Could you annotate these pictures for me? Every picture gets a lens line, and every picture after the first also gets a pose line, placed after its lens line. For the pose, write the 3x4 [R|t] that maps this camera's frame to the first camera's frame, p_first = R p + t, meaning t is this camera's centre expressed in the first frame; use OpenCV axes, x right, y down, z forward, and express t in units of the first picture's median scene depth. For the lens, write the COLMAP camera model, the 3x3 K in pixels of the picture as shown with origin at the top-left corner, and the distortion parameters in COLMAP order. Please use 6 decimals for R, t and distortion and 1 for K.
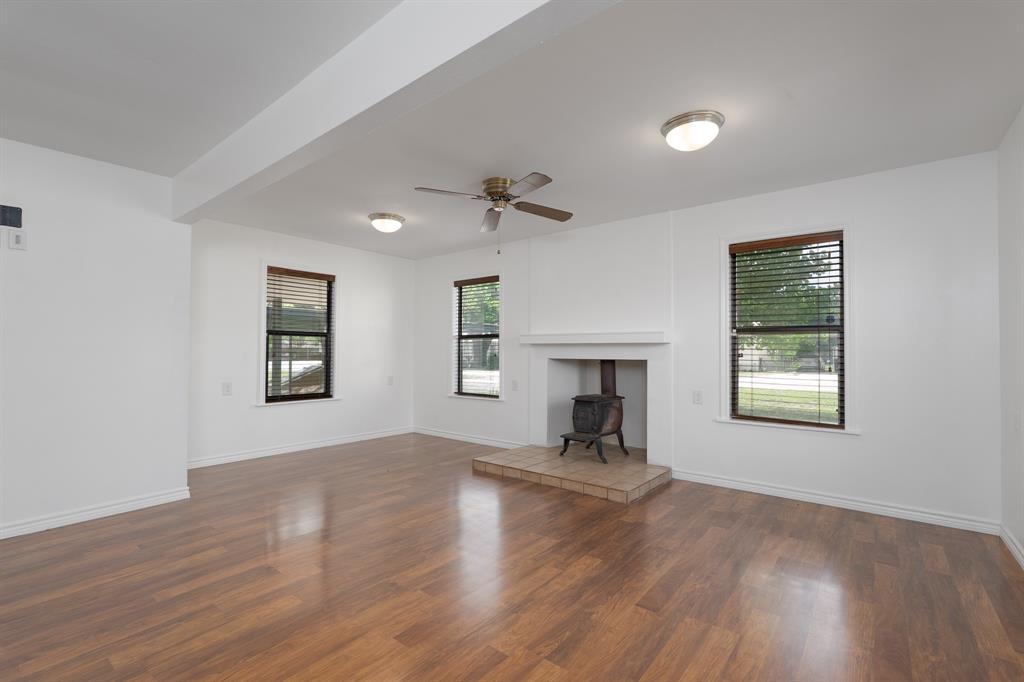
lens RADIAL K [[457.3, 0, 515.1], [0, 457.3, 345.9], [0, 0, 1]] dist [-0.002243, -0.000049]
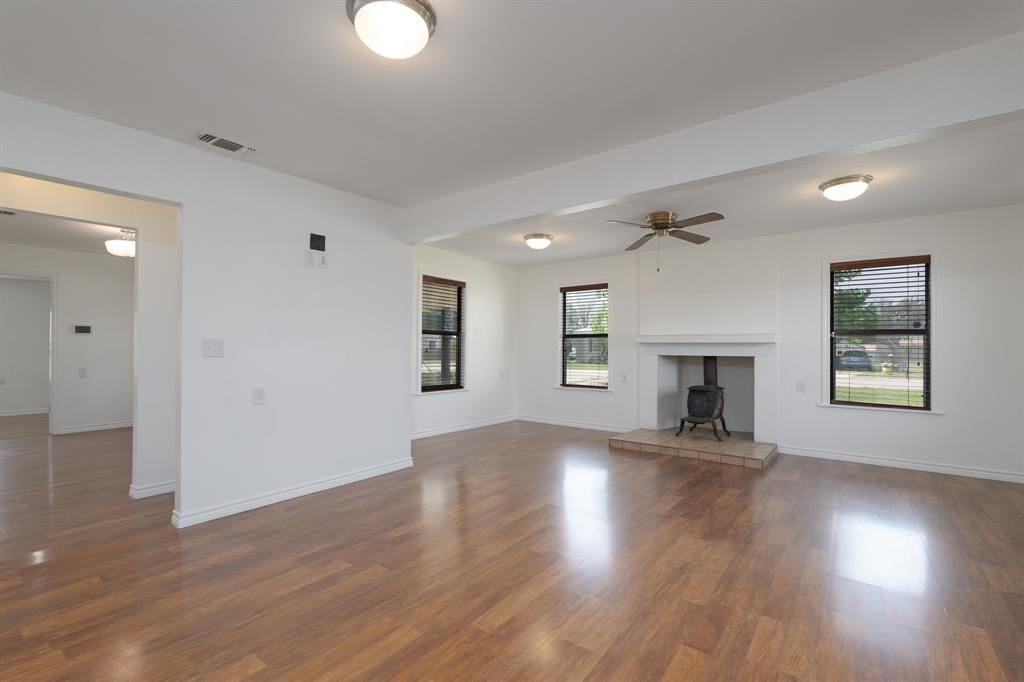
lens RADIAL K [[463.1, 0, 511.7], [0, 463.1, 342.7], [0, 0, 1]] dist [-0.001973, -0.000195]
pose [[0.999797, 0.003403, 0.019877, -0.369171], [-0.003411, 0.999994, 0.000391, -0.003420], [-0.019876, -0.000459, 0.999802, -0.209571]]
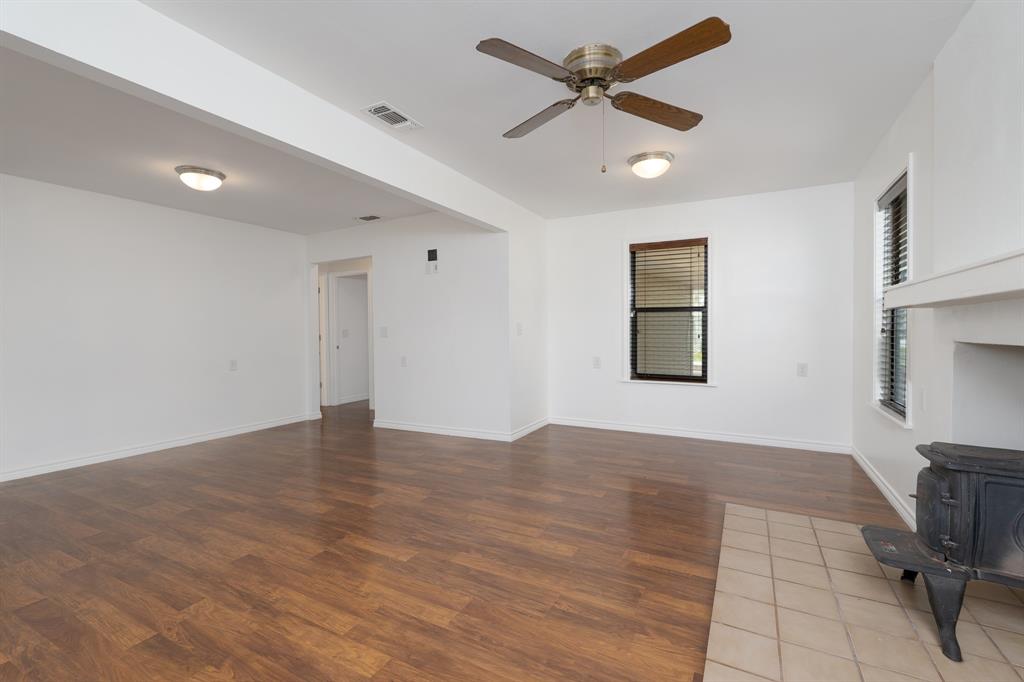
lens RADIAL K [[456.6, 0, 506.3], [0, 456.6, 341.0], [0, 0, 1]] dist [0.008533, 0.000216]
pose [[0.171968, 0.023188, -0.984830, 0.450371], [0.022890, 0.999359, 0.027527, 0.004439], [0.984837, -0.027276, 0.171327, 0.600455]]
